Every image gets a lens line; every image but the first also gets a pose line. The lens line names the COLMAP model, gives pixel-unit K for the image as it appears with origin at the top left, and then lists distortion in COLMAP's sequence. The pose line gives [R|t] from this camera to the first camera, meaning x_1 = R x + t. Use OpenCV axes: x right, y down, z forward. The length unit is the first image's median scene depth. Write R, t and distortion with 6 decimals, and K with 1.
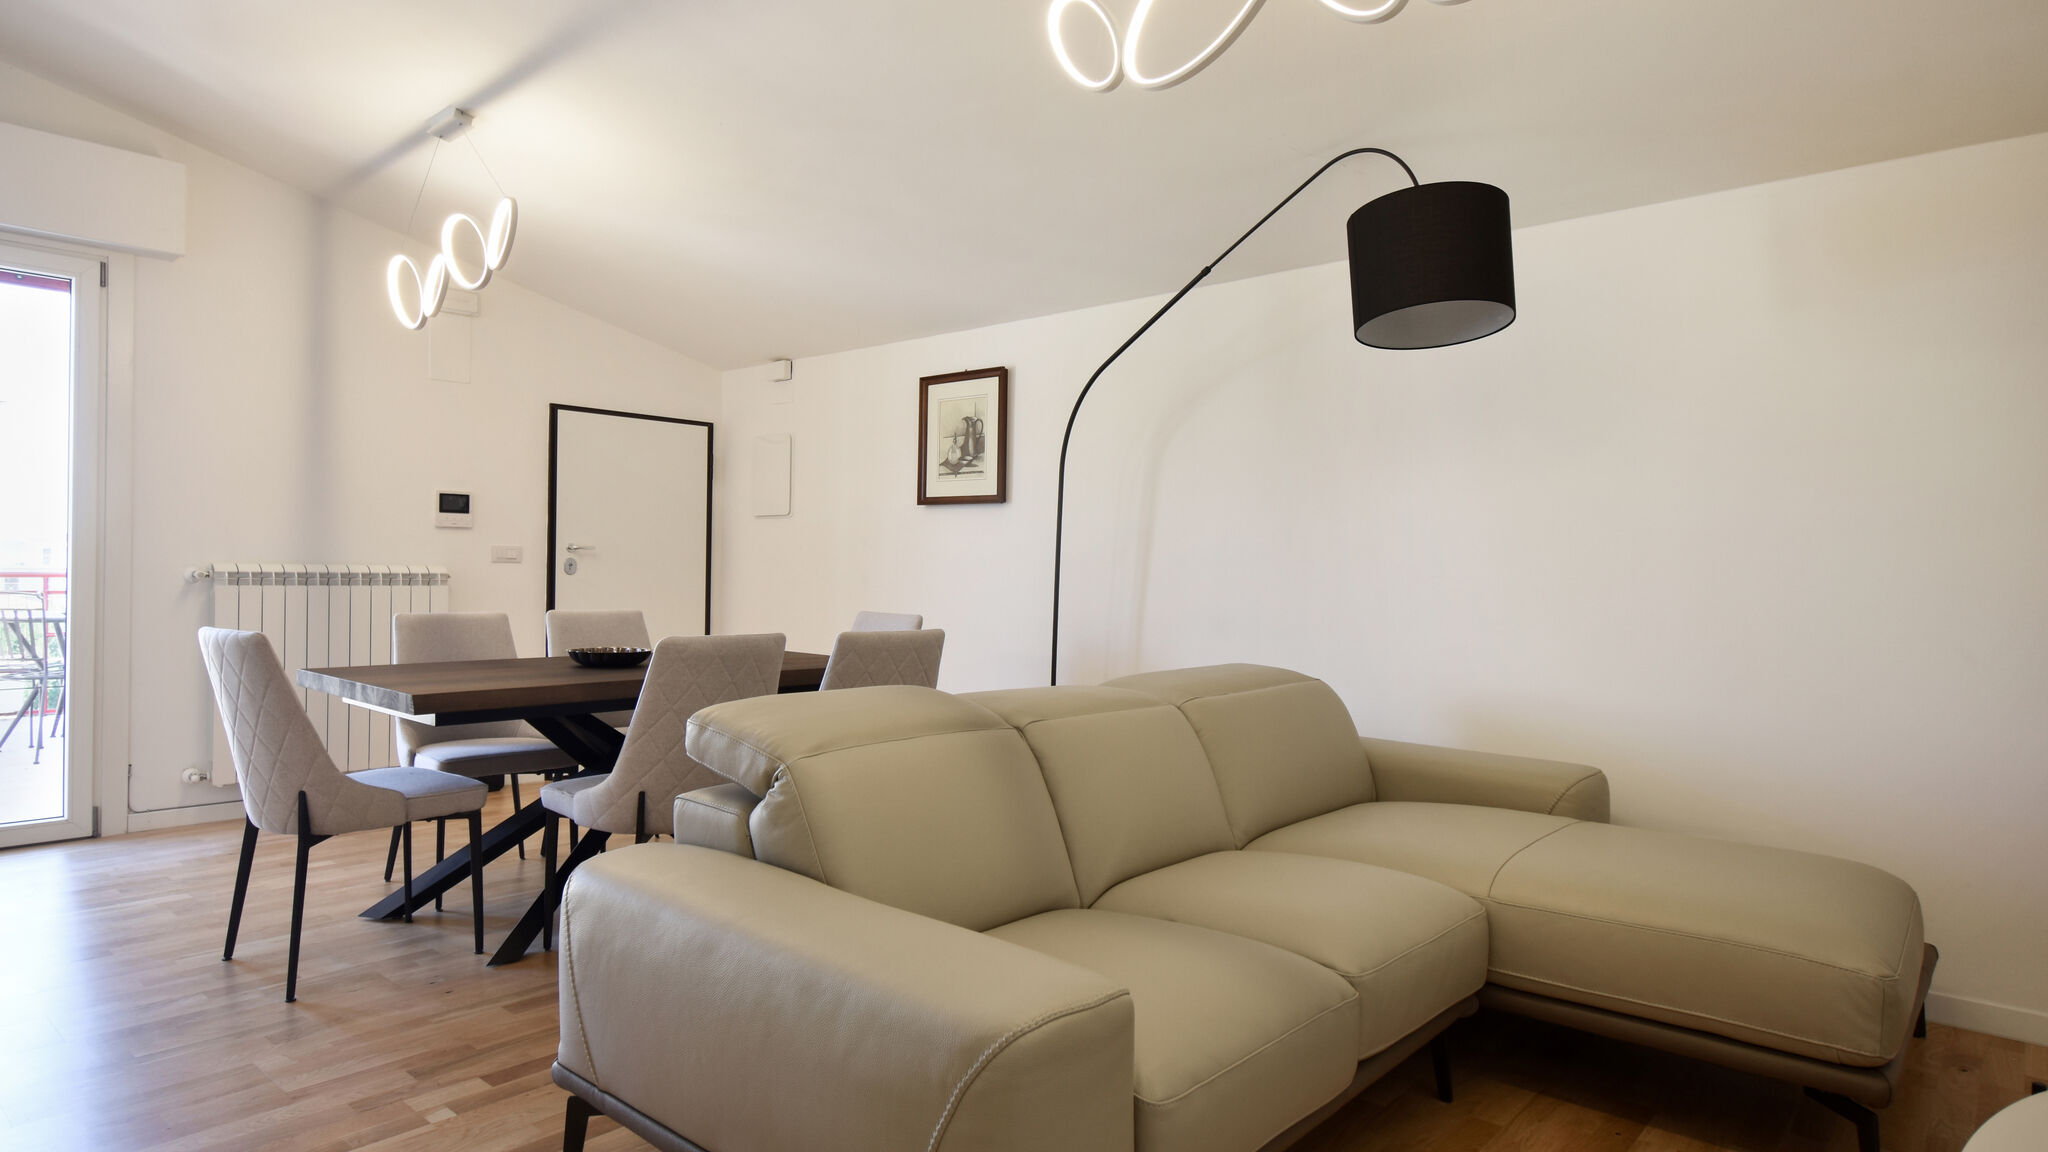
lens RADIAL K [[1171.9, 0, 1024.0], [0, 1171.9, 576.0], [0, 0, 1]] dist [-0.000752, -0.000112]
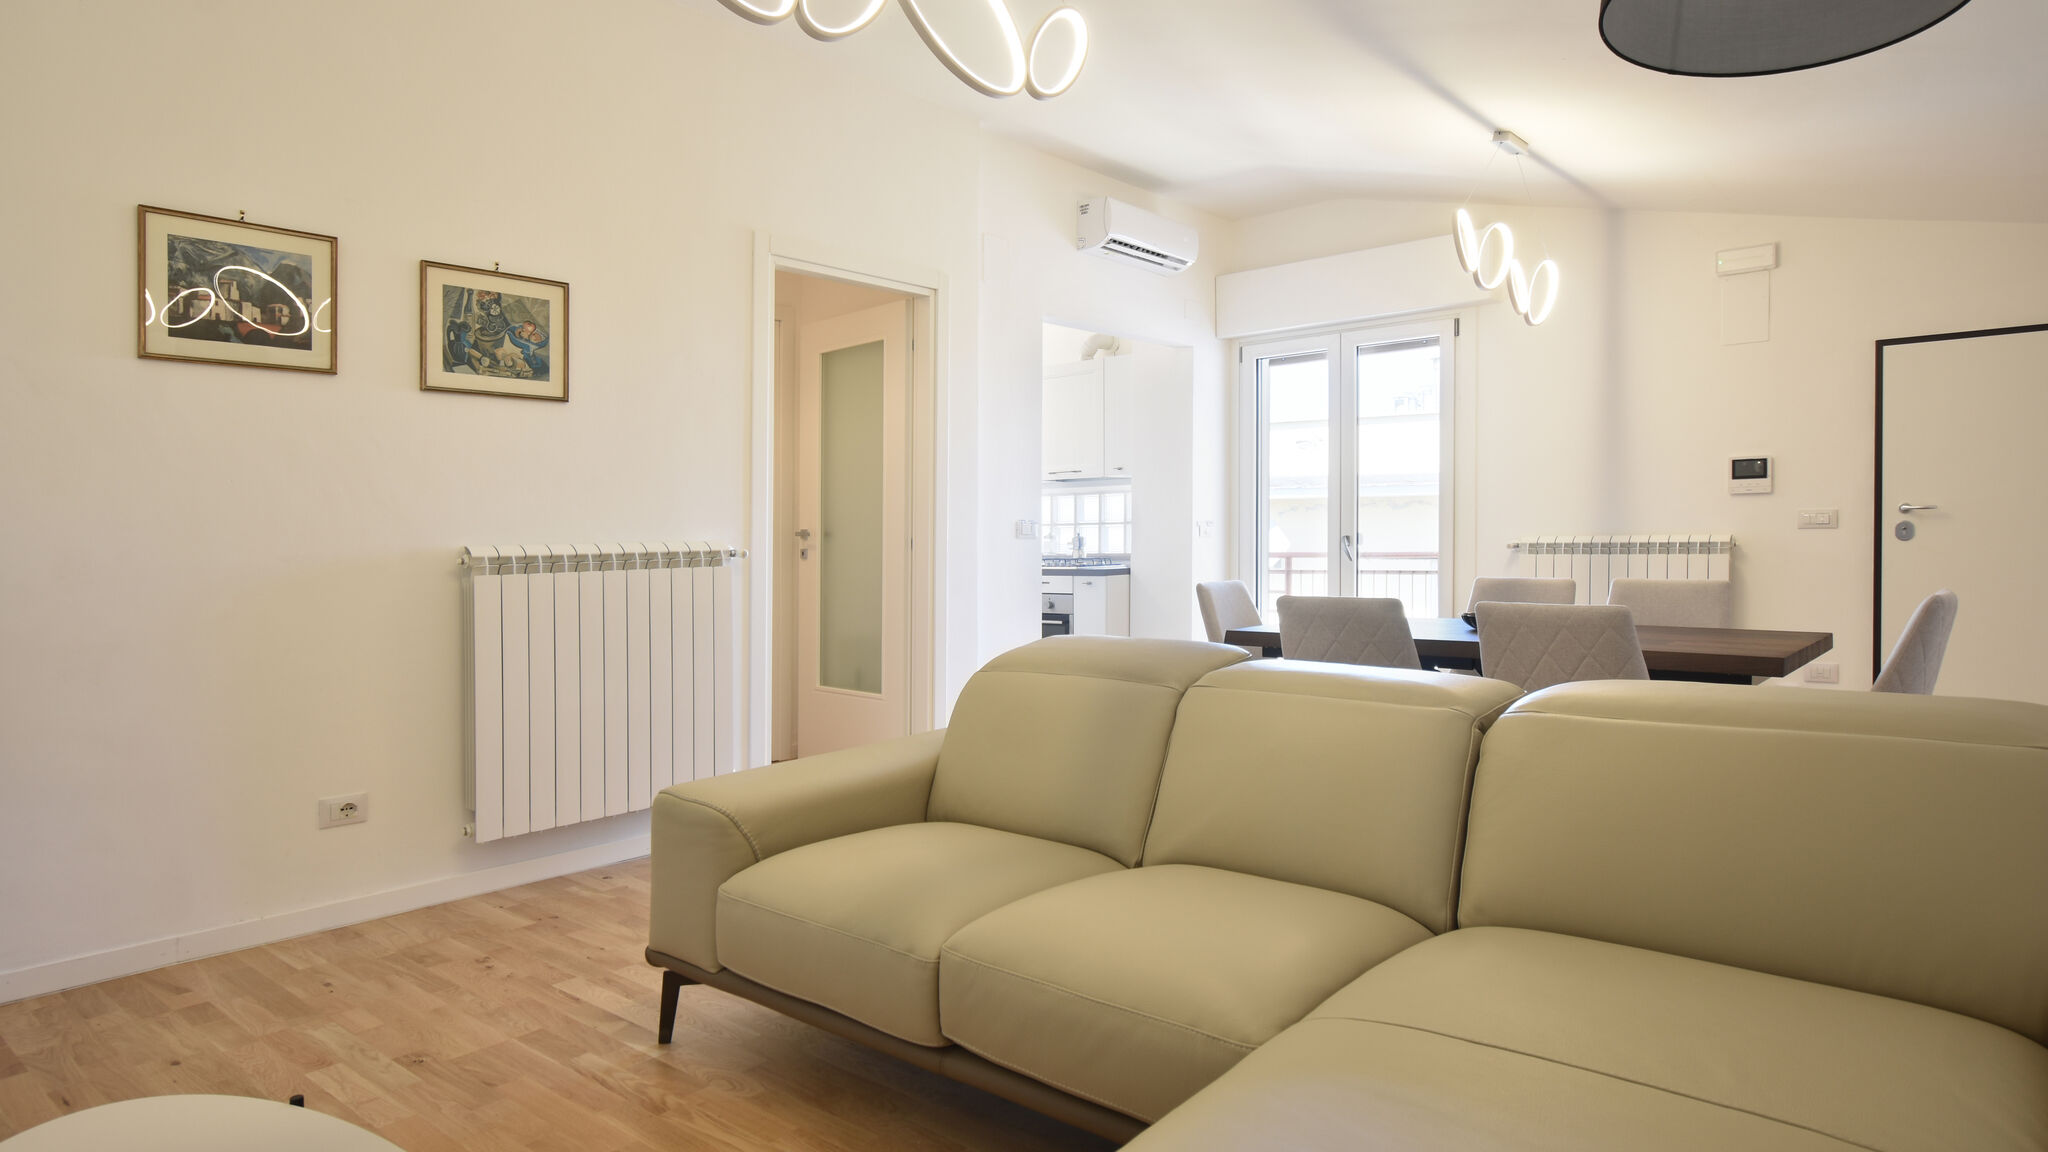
lens RADIAL K [[1171.9, 0, 1024.0], [0, 1171.9, 576.0], [0, 0, 1]] dist [-0.000752, -0.000112]
pose [[0.007162, 0.016261, -0.999842, 0.475533], [0.009497, 0.999822, 0.016329, 0.004992], [0.999929, -0.009613, 0.007006, 0.390834]]
